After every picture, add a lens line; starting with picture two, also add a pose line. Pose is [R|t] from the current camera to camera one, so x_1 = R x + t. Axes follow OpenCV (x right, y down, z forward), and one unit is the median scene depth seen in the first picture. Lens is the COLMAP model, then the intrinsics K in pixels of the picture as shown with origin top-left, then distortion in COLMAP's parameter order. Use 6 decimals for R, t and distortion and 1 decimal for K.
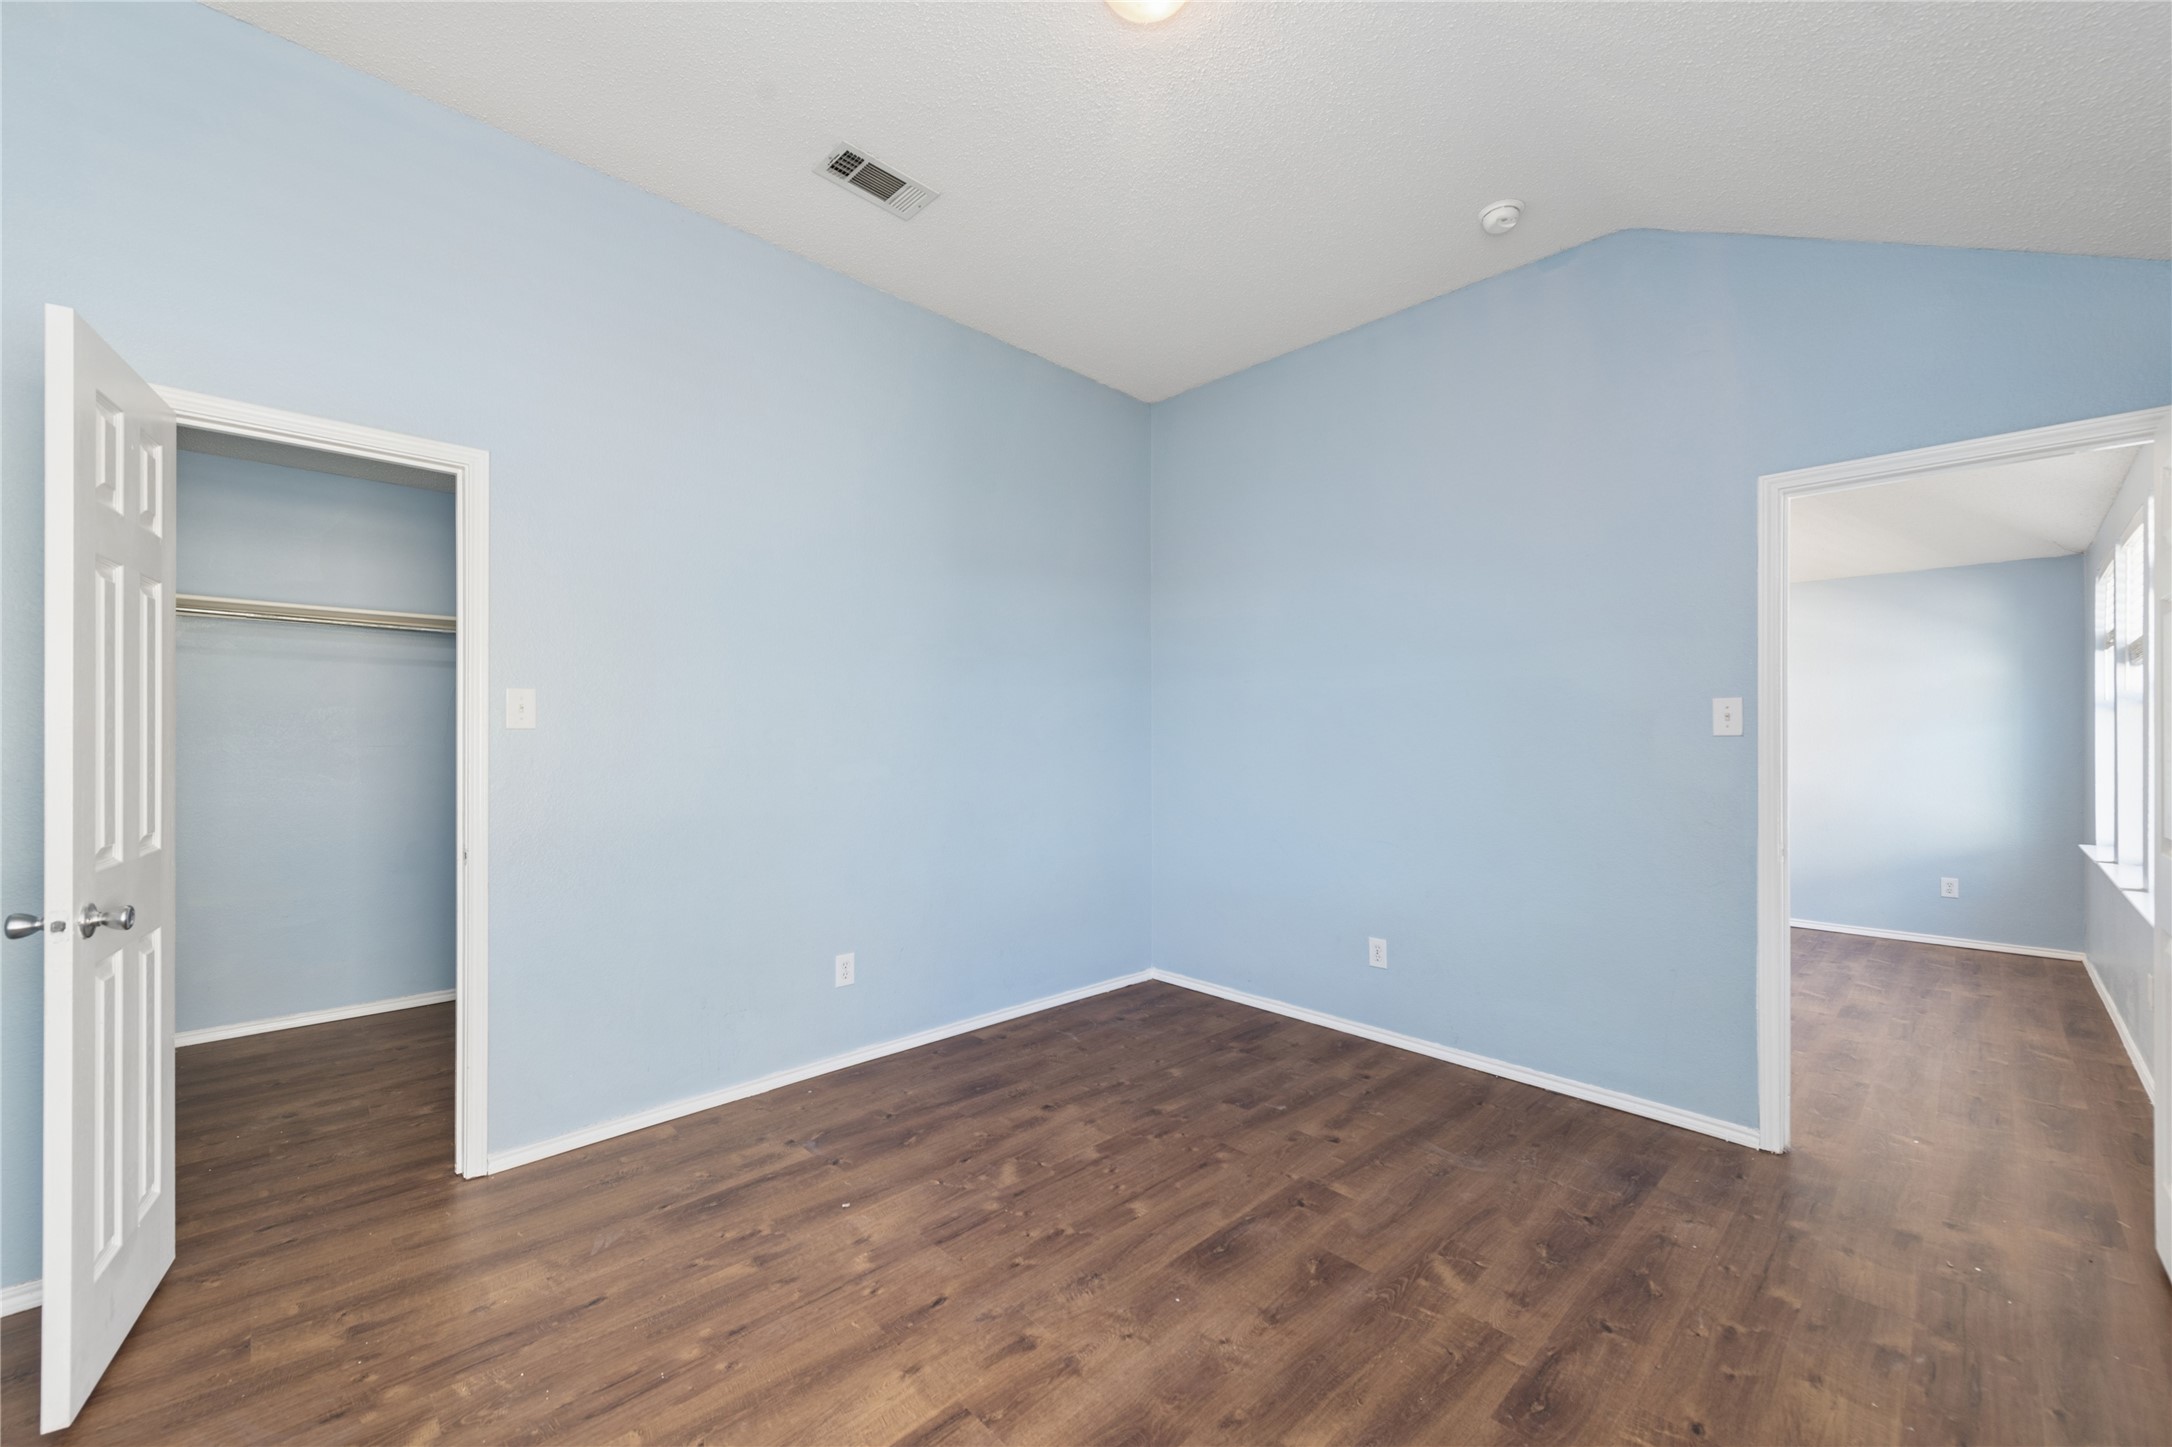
lens RADIAL K [[853.6, 0, 1083.4], [0, 853.6, 724.8], [0, 0, 1]] dist [0.009400, -0.002875]
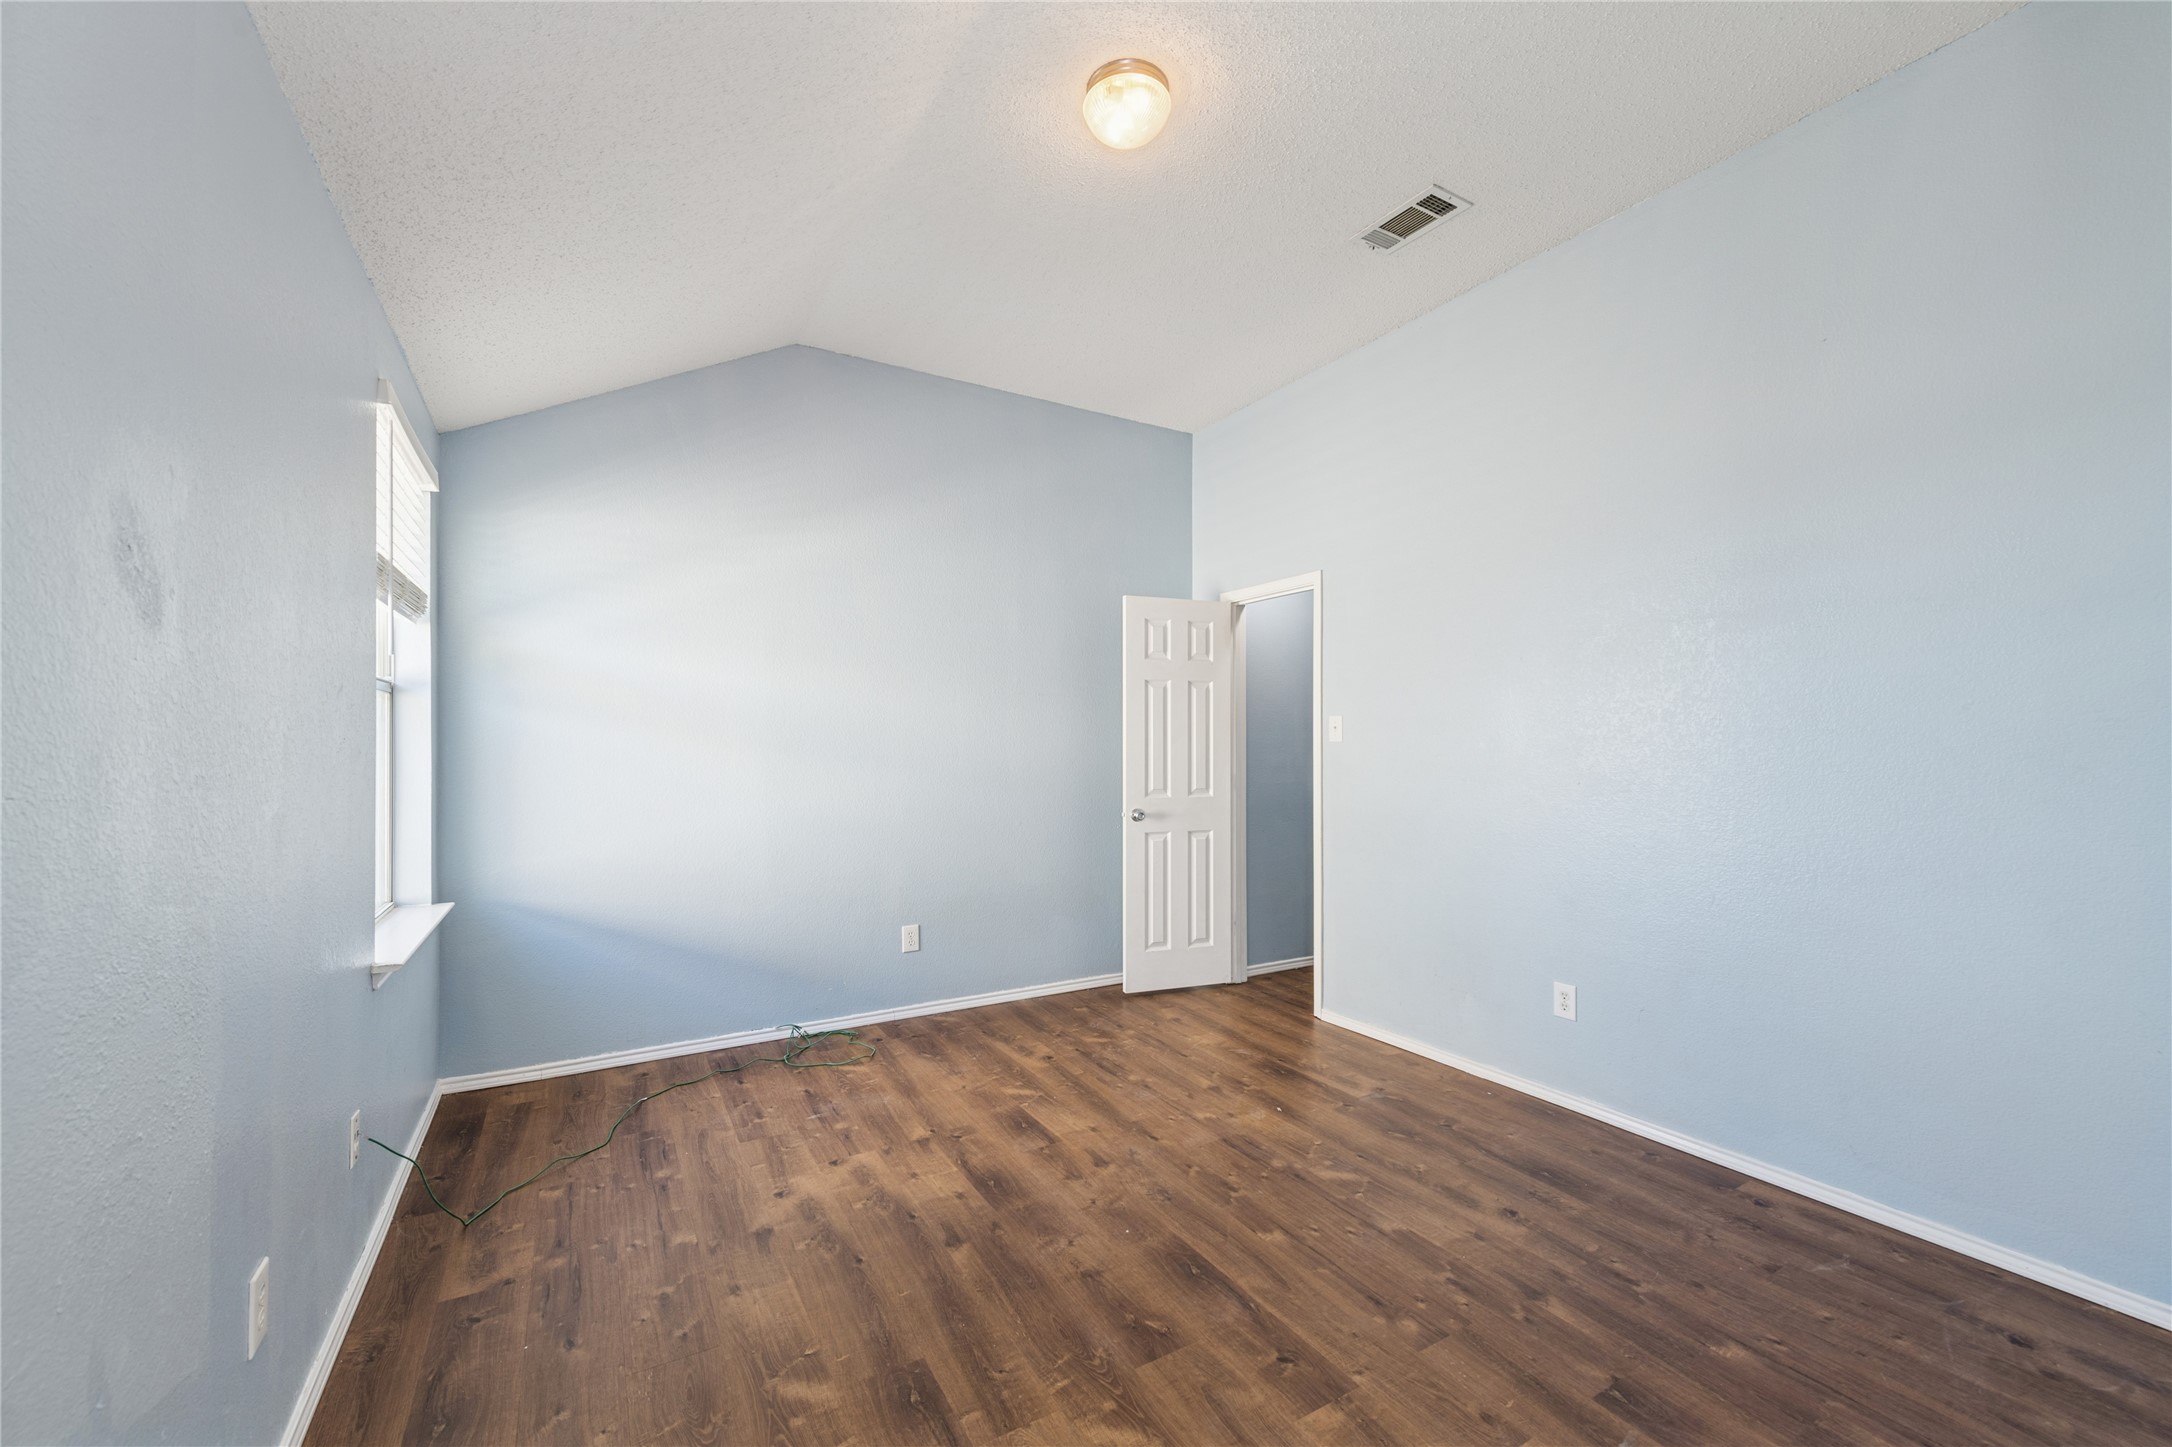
lens RADIAL K [[853.6, 0, 1083.6], [0, 853.6, 744.8], [0, 0, 1]] dist [0.009400, -0.002875]
pose [[-0.233801, -0.006397, -0.972263, 1.008240], [0.012446, 0.999877, -0.009572, 0.020067], [0.972205, -0.014339, -0.233693, 0.984524]]
